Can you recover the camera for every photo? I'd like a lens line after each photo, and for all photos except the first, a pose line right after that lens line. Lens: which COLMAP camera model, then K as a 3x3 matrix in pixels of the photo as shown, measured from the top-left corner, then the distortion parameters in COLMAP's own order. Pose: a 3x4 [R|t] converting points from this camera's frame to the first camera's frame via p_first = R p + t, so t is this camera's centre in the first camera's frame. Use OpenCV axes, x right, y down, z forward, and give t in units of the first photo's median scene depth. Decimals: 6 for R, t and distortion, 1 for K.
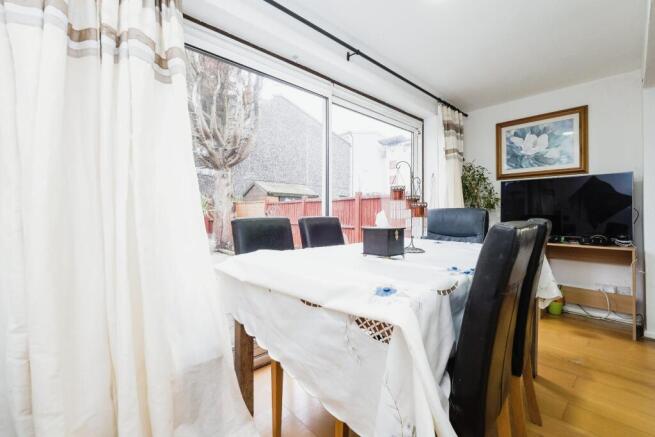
lens RADIAL K [[282.0, 0, 327.7], [0, 282.0, 216.5], [0, 0, 1]] dist [-0.008666, 0.000281]
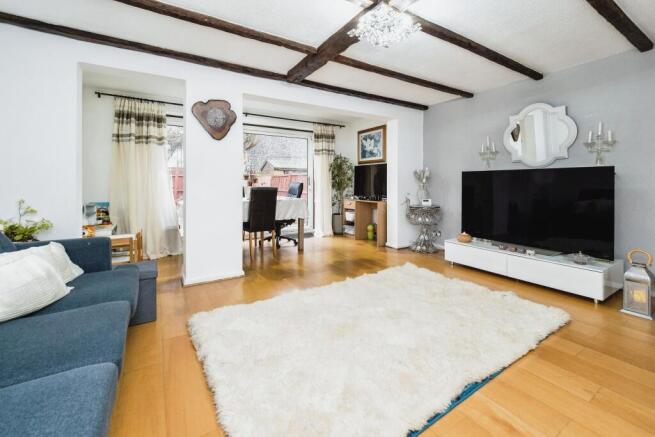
lens RADIAL K [[282.0, 0, 317.9], [0, 282.0, 183.9], [0, 0, 1]] dist [-0.008666, 0.000281]
pose [[0.978901, 0.000480, -0.204334, 0.727218], [-0.001911, 0.999975, -0.006802, -0.002807], [0.204325, 0.007049, 0.978878, -0.718477]]
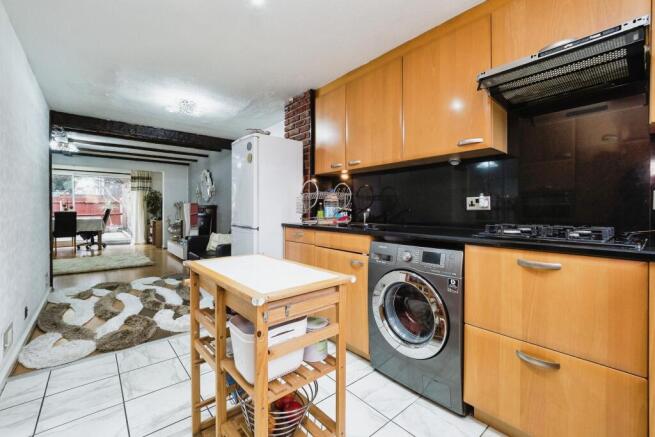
lens RADIAL K [[282.0, 0, 329.6], [0, 282.0, 213.1], [0, 0, 1]] dist [-0.008666, 0.000281]
pose [[0.999290, 0.003556, -0.037503, 2.219291], [-0.003180, 0.999944, 0.010088, -0.014184], [0.037537, -0.009961, 0.999246, -1.527038]]
